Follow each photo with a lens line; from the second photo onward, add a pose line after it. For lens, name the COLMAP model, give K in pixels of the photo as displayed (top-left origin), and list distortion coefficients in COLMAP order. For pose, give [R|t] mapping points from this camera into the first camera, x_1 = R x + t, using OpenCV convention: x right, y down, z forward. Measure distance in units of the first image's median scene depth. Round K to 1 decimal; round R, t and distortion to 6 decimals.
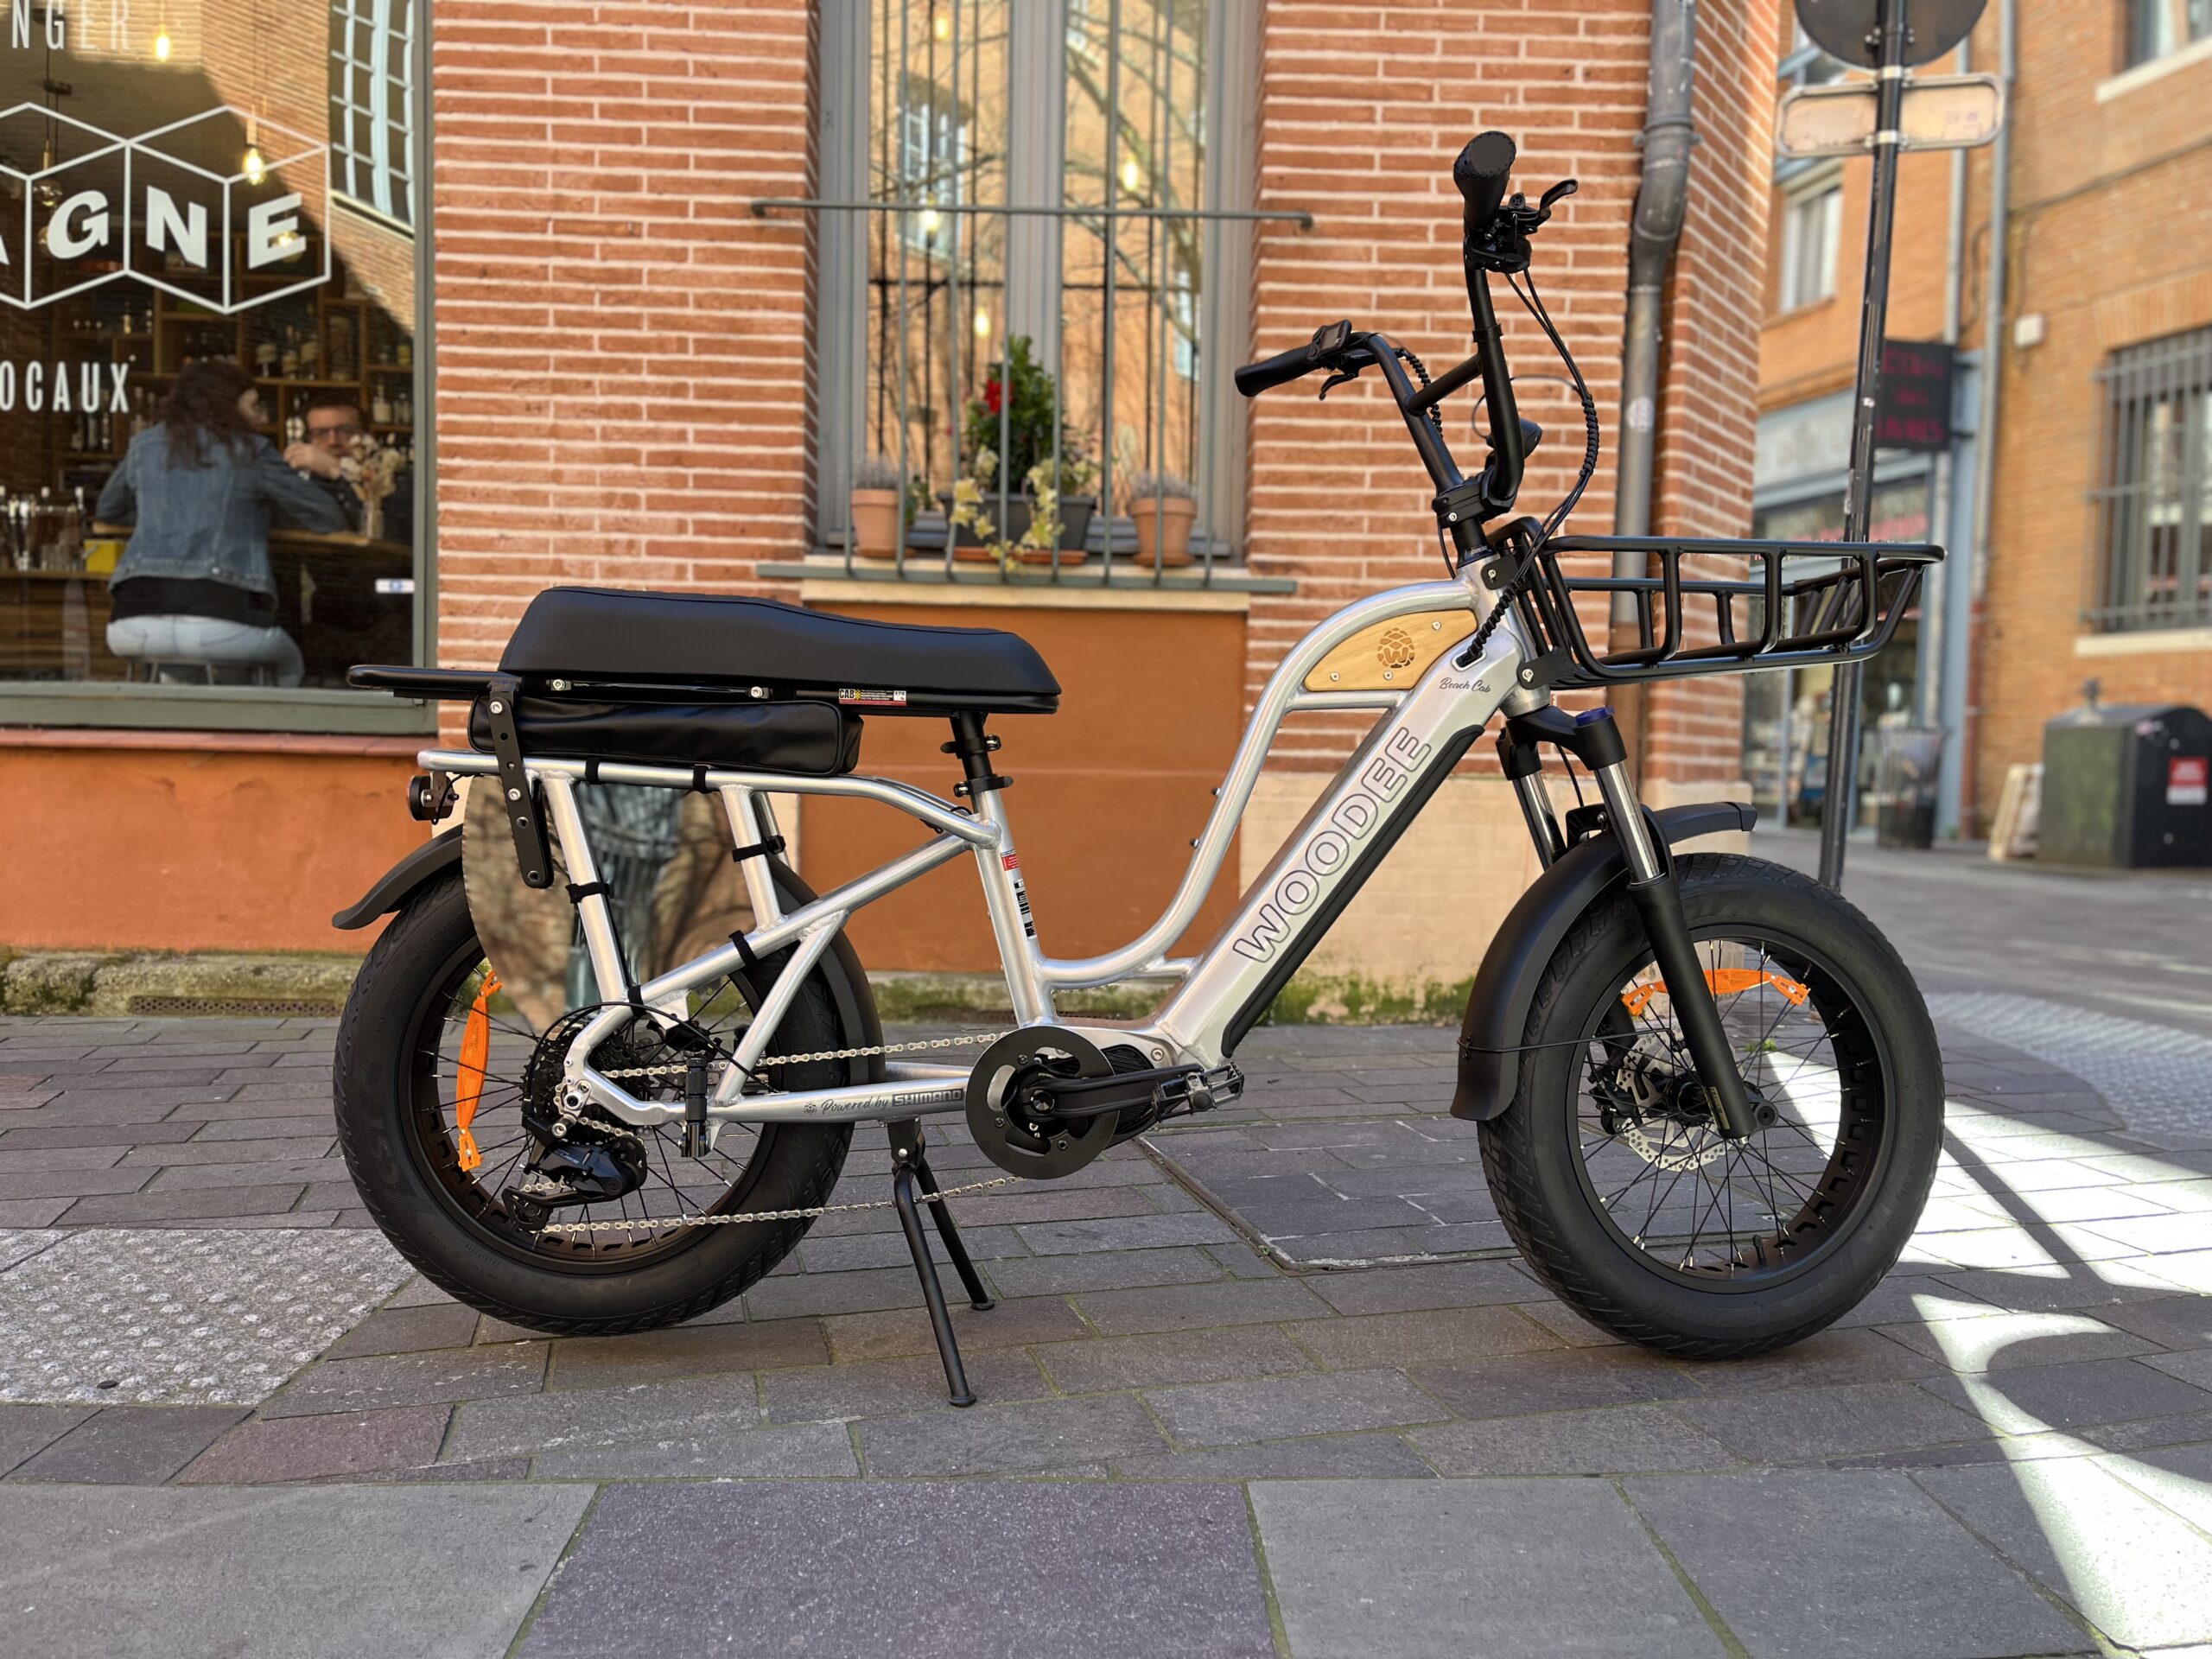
lens RADIAL K [[1685.8, 0, 1104.6], [0, 1685.8, 837.5], [0, 0, 1]] dist [0.074269, -0.100963]
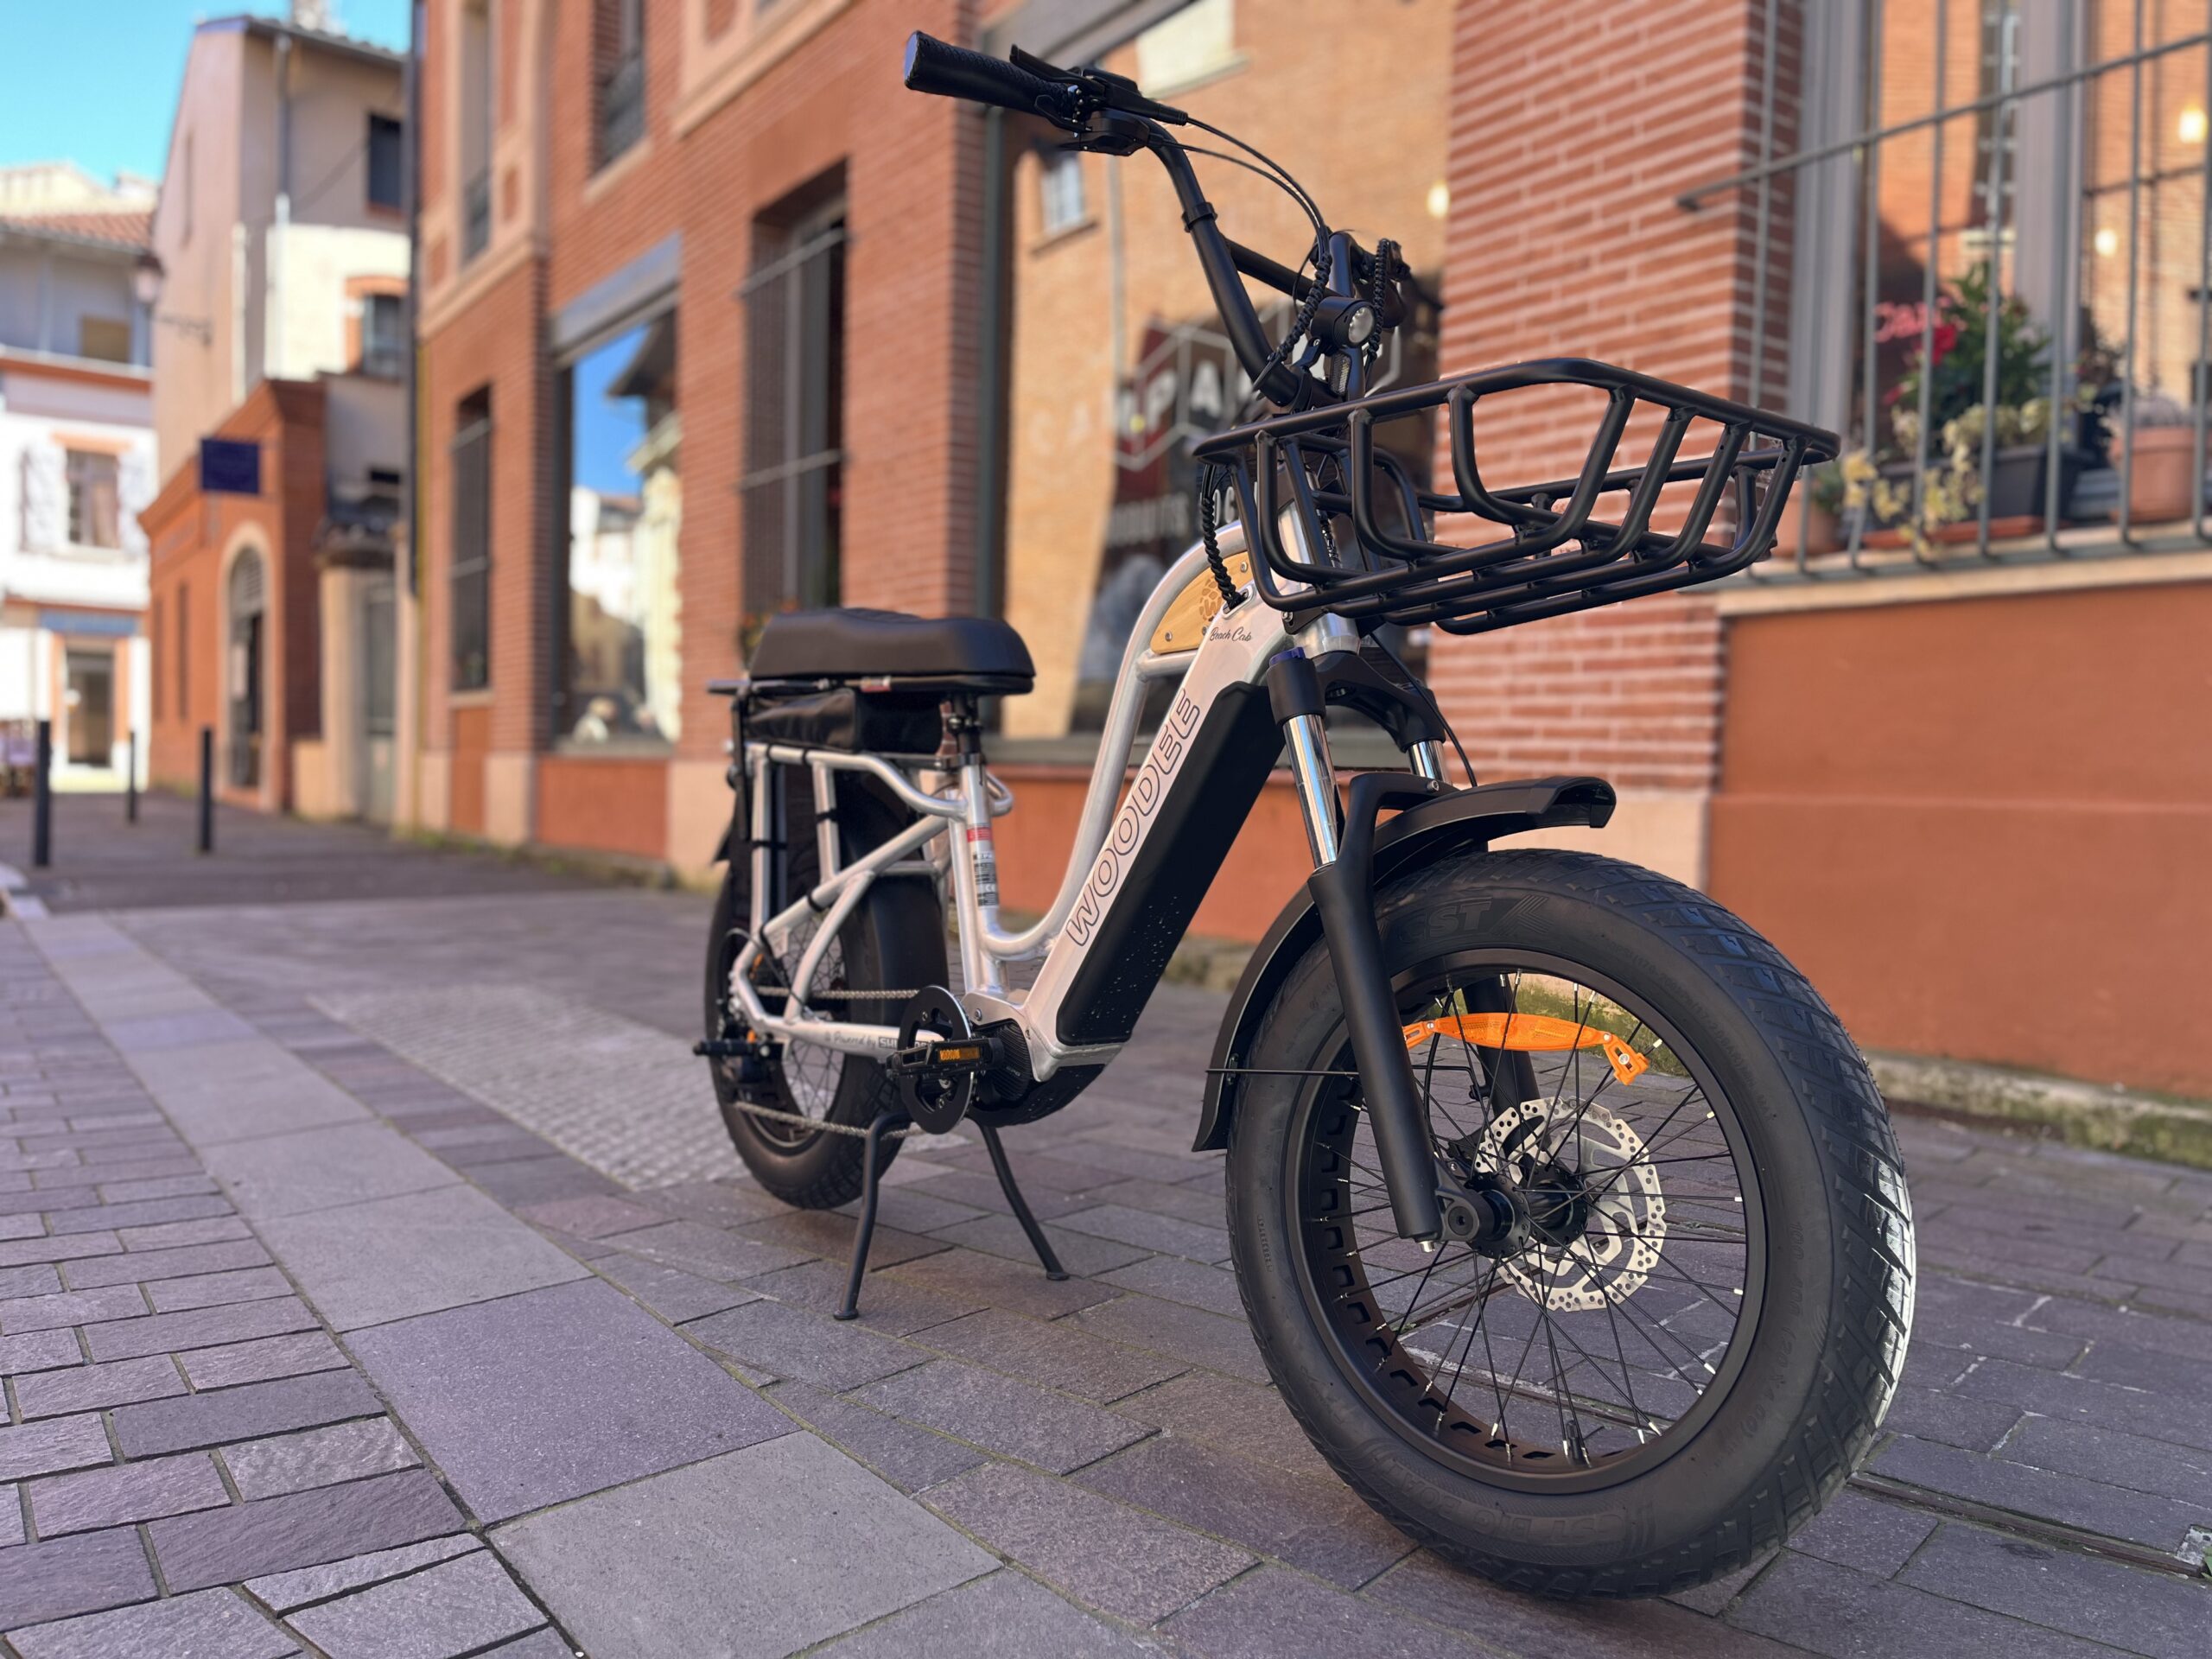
lens RADIAL K [[1685.8, 0, 1096.3], [0, 1685.8, 835.2], [0, 0, 1]] dist [0.074269, -0.100963]
pose [[0.555403, 0.020866, -0.831319, 0.808864], [-0.060132, 0.998076, -0.015122, 0.024562], [0.829404, 0.058387, 0.555589, 0.447531]]
